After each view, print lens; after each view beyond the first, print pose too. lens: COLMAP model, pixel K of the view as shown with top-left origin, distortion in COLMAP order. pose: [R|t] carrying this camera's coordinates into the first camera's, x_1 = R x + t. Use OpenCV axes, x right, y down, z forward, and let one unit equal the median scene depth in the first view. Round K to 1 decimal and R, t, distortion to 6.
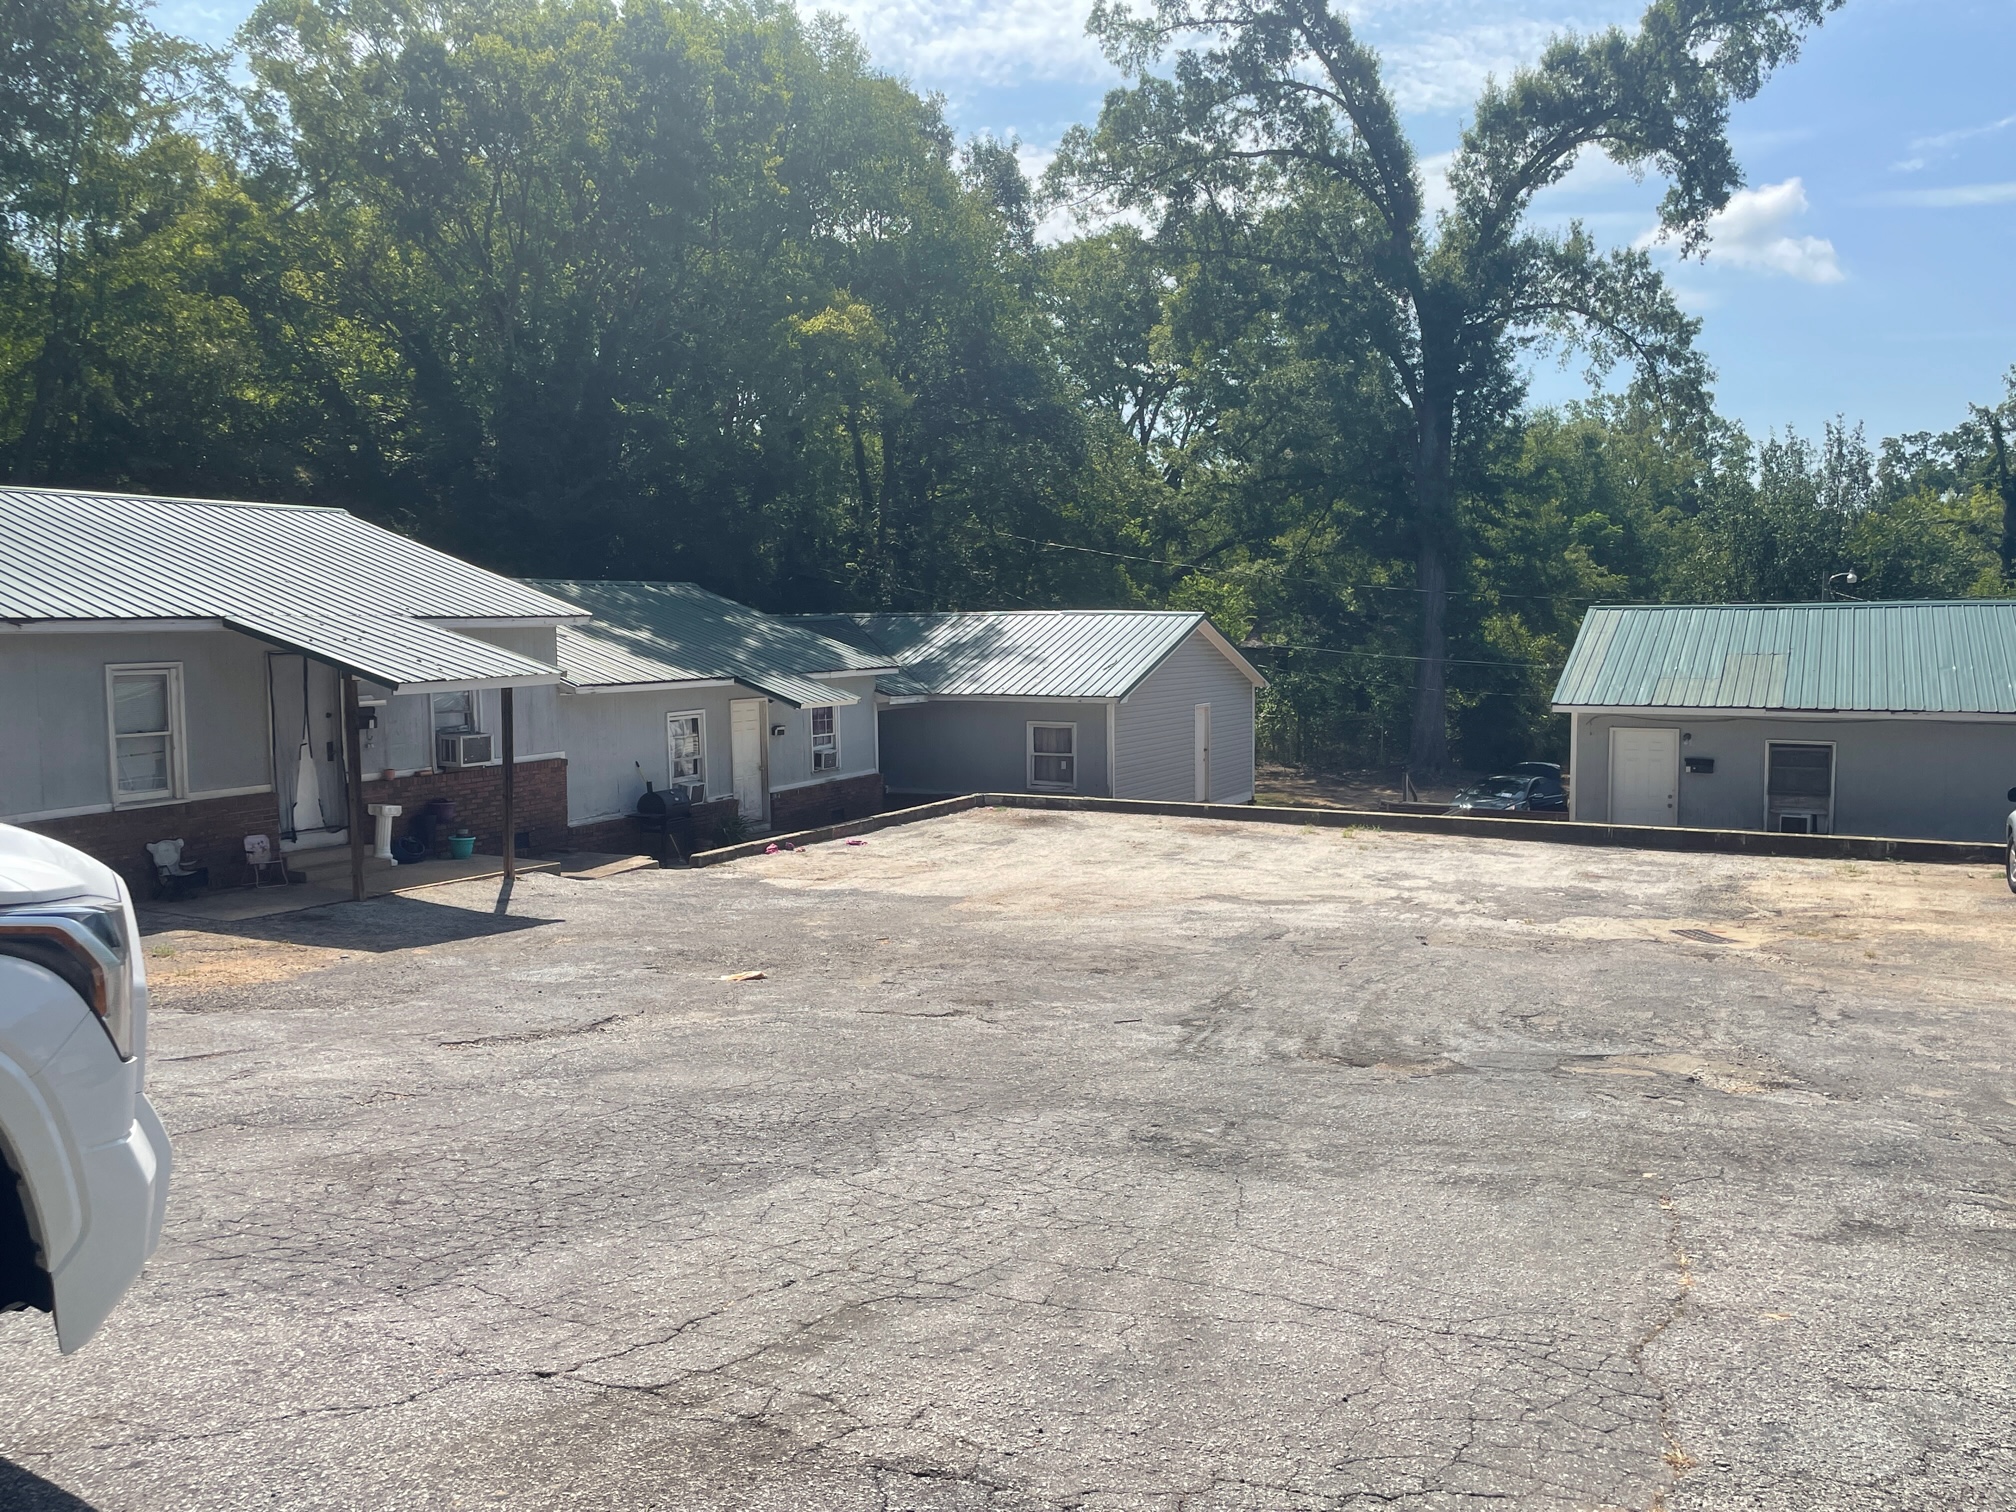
lens RADIAL K [[1654.6, 0, 990.9], [0, 1654.6, 761.2], [0, 0, 1]] dist [0.081488, -0.104489]
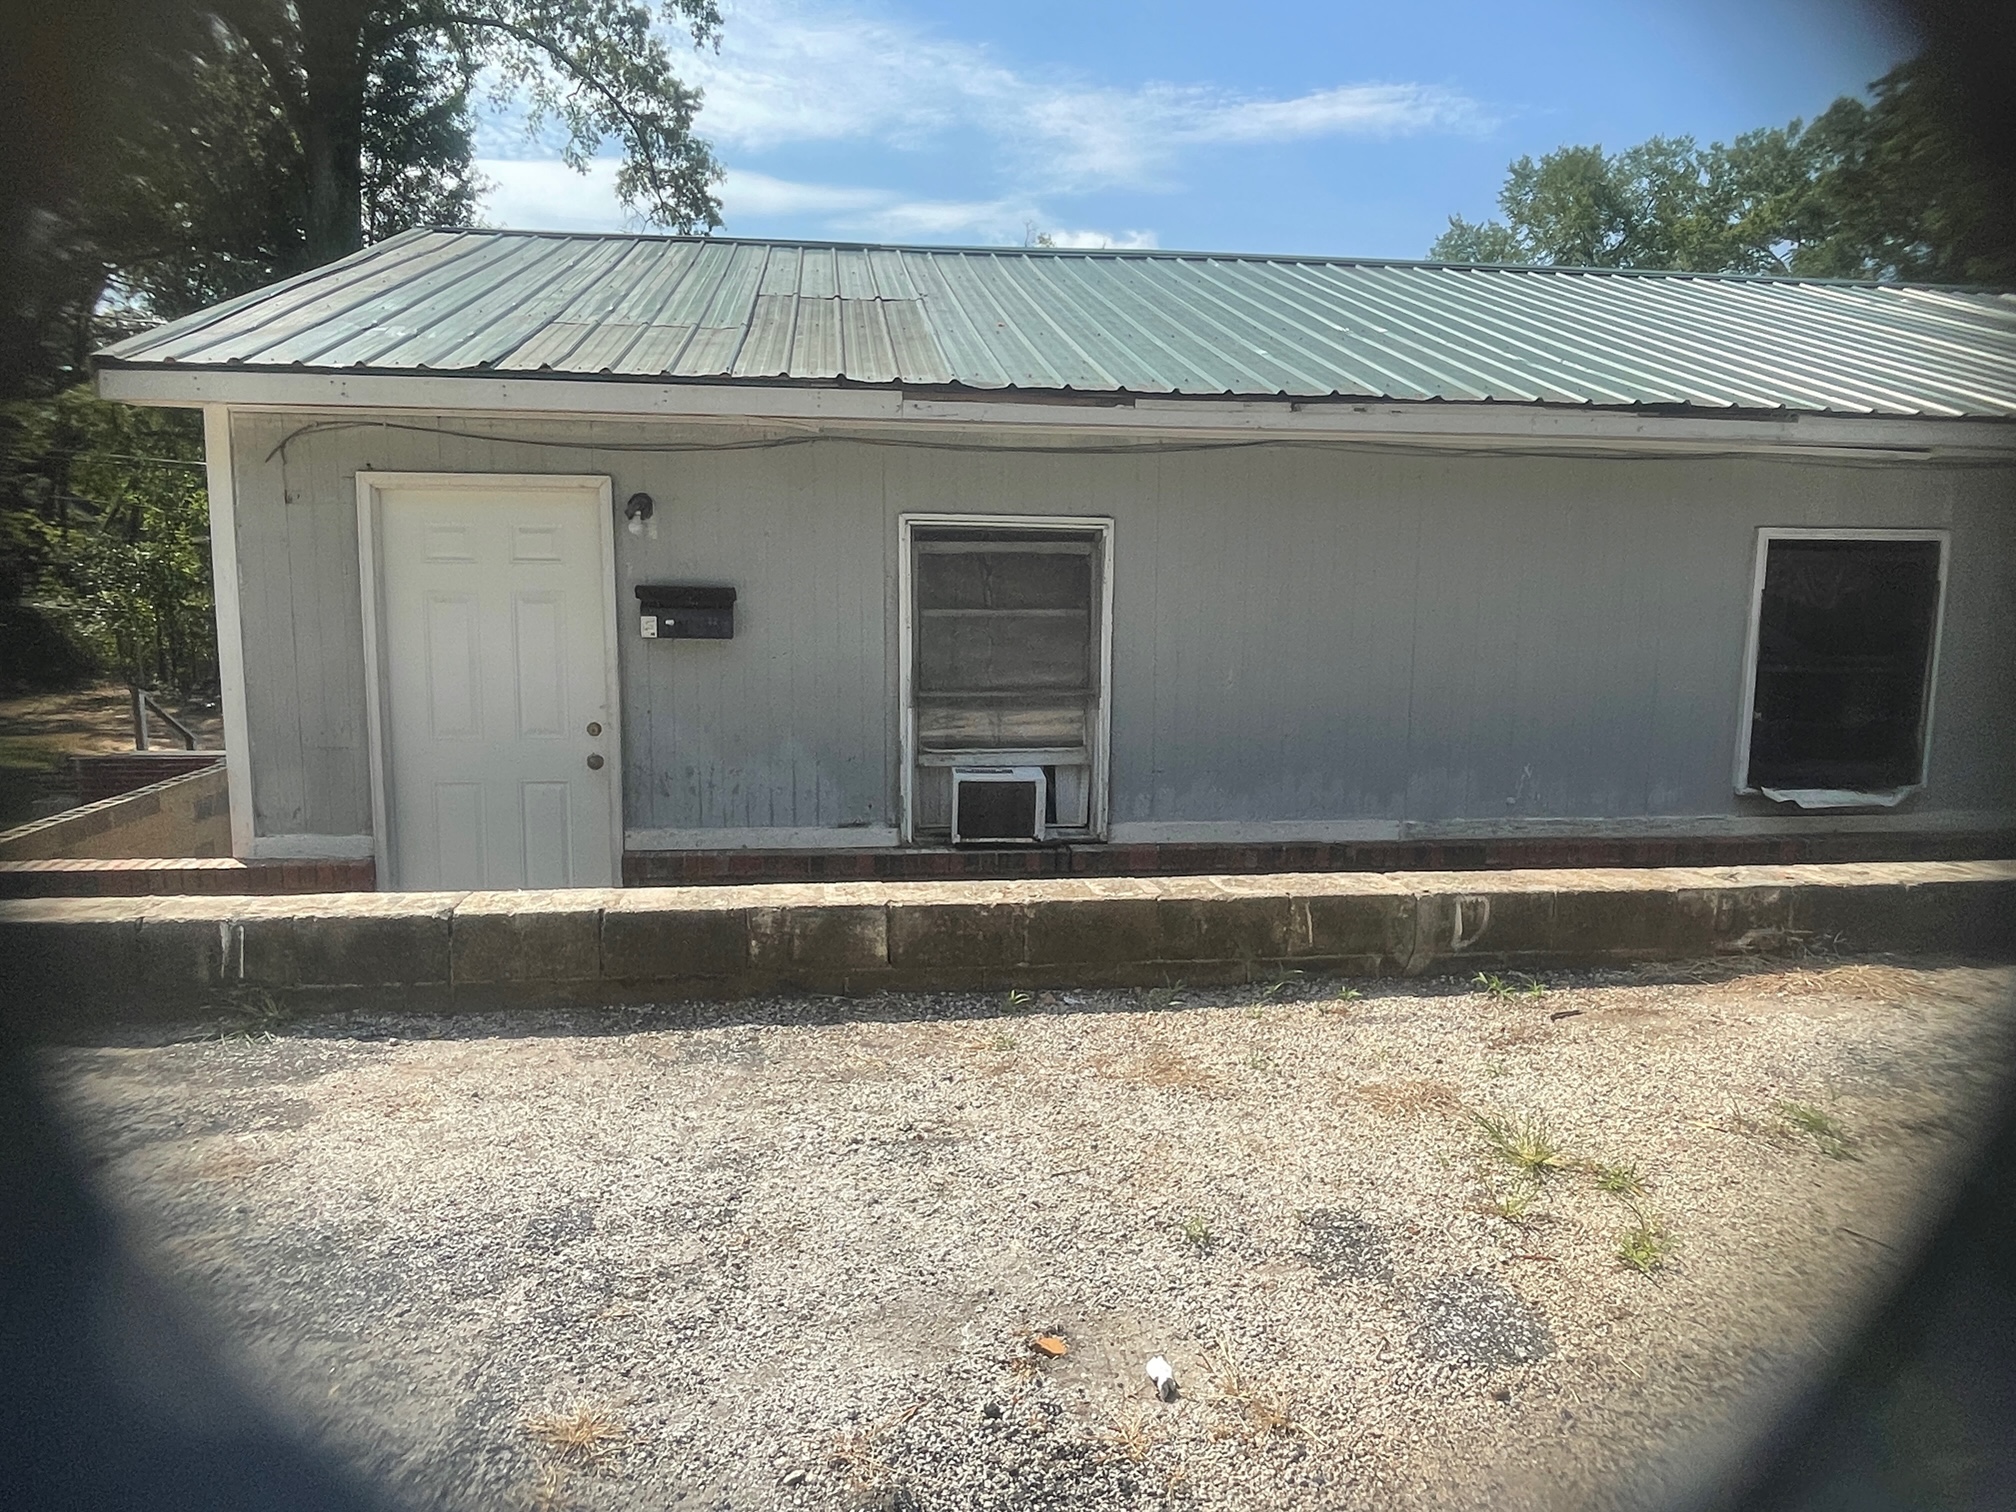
lens RADIAL K [[1356.6, 0, 1008.0], [0, 1356.6, 756.0], [0, 0, 1]] dist [-0.033112, 0.000005]
pose [[0.825322, -0.066350, 0.560751, 0.430268], [0.033774, 0.997095, 0.068271, 0.016145], [-0.563652, -0.037406, 0.825165, 0.991963]]
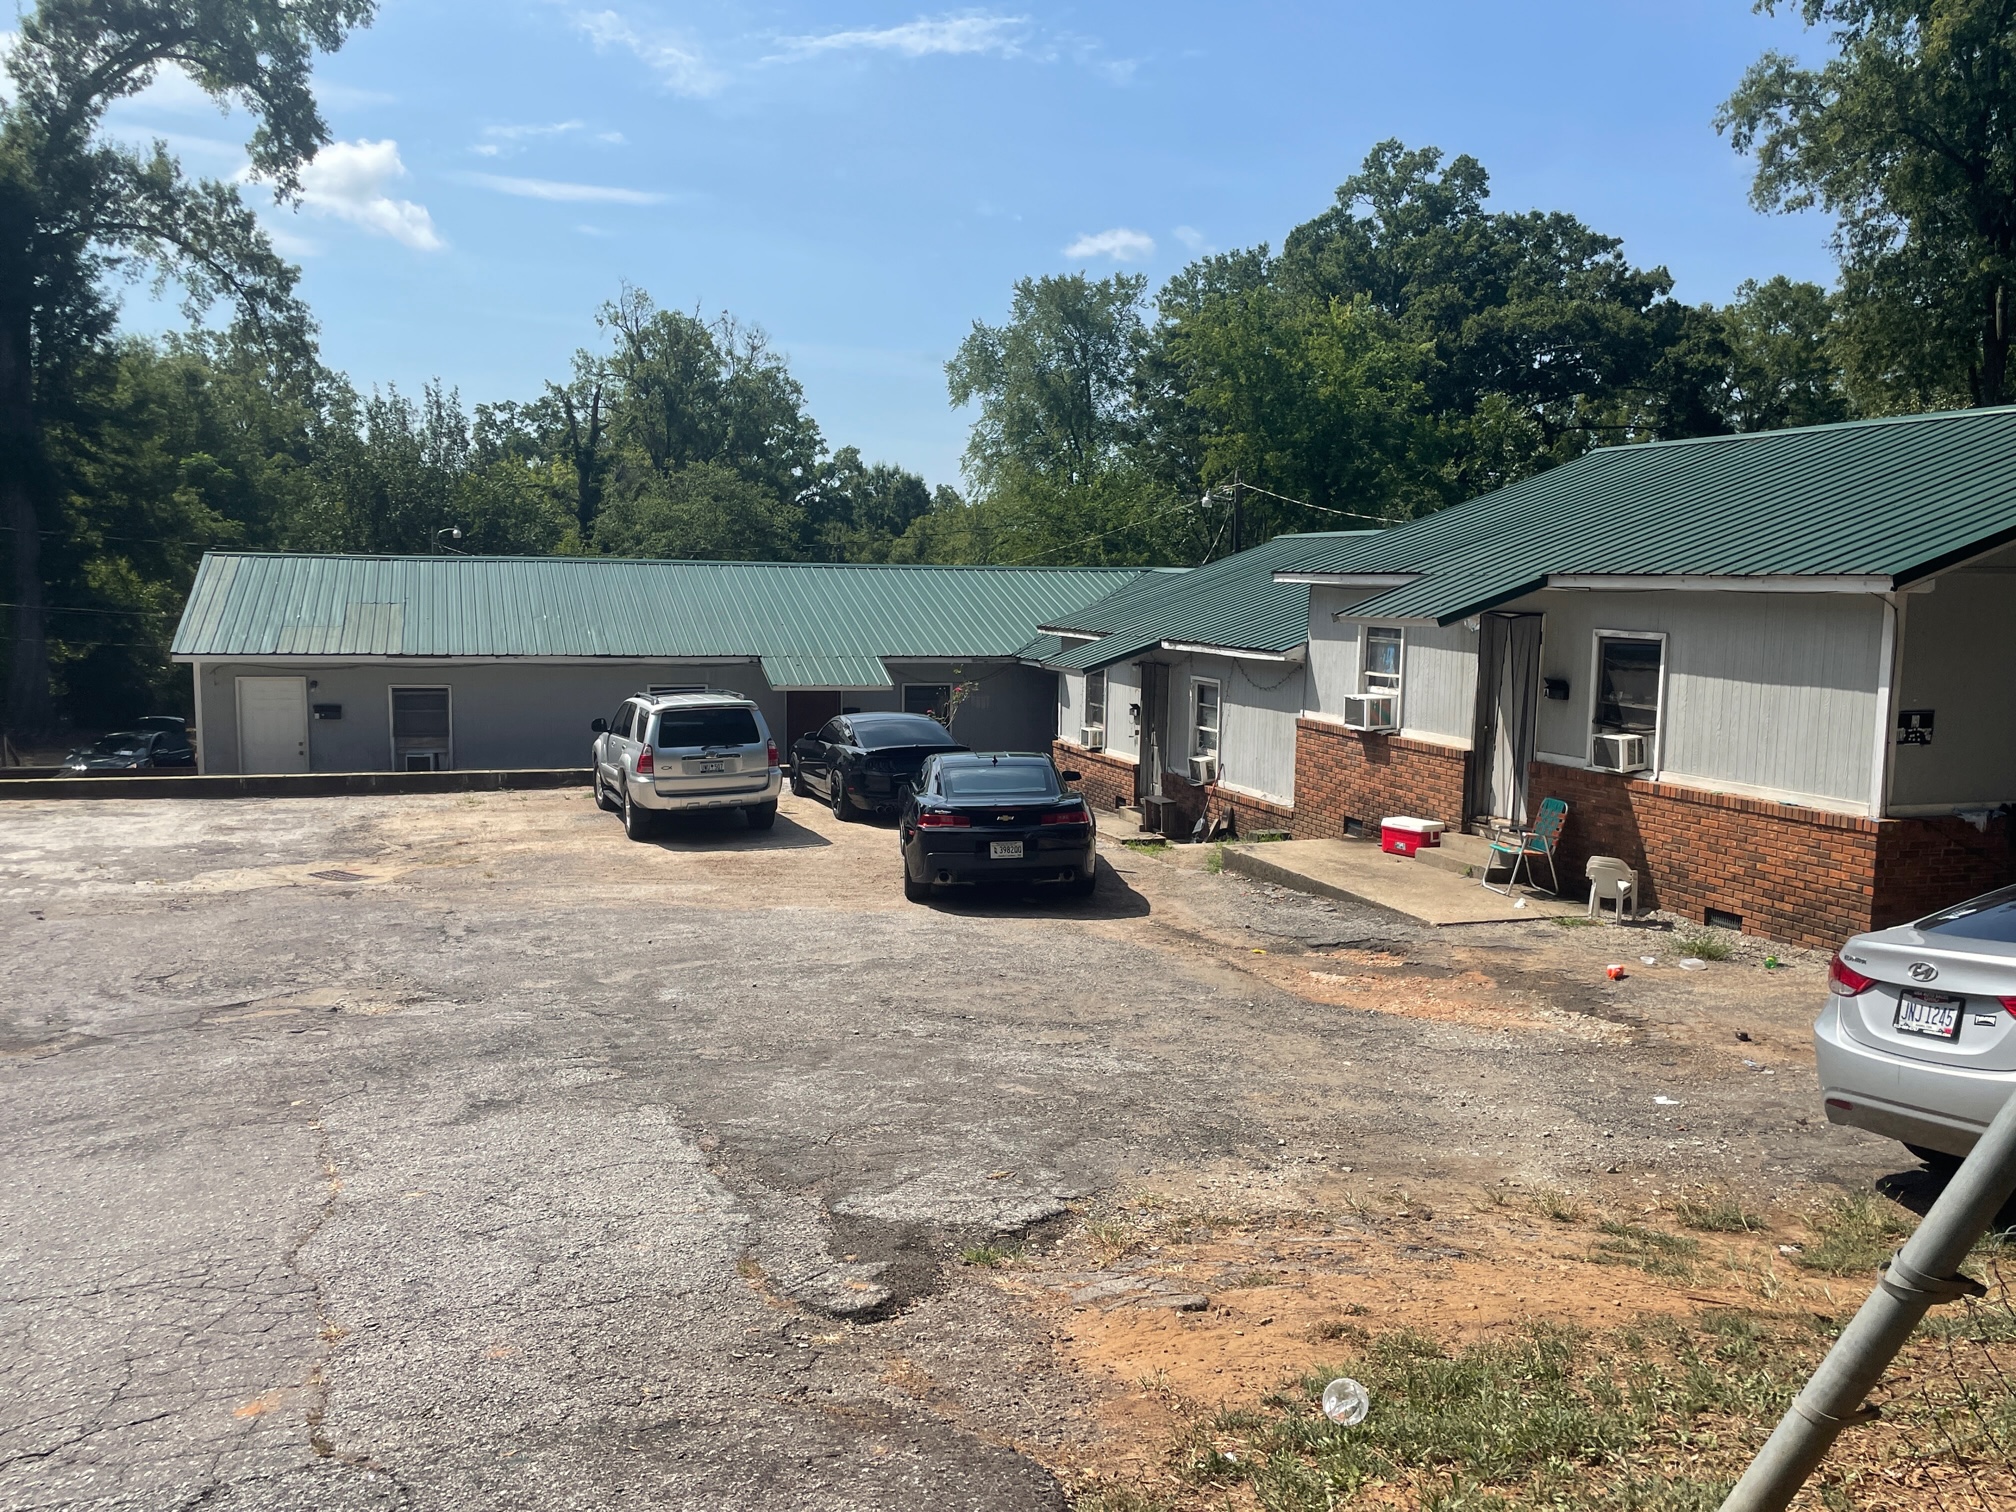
lens RADIAL K [[1654.6, 0, 990.9], [0, 1654.6, 761.2], [0, 0, 1]] dist [0.081488, -0.104489]
pose [[0.711899, -0.063002, 0.699450, -0.005642], [0.041820, 0.998004, 0.047329, 0.001520], [-0.701036, -0.004443, 0.713112, -0.016319]]
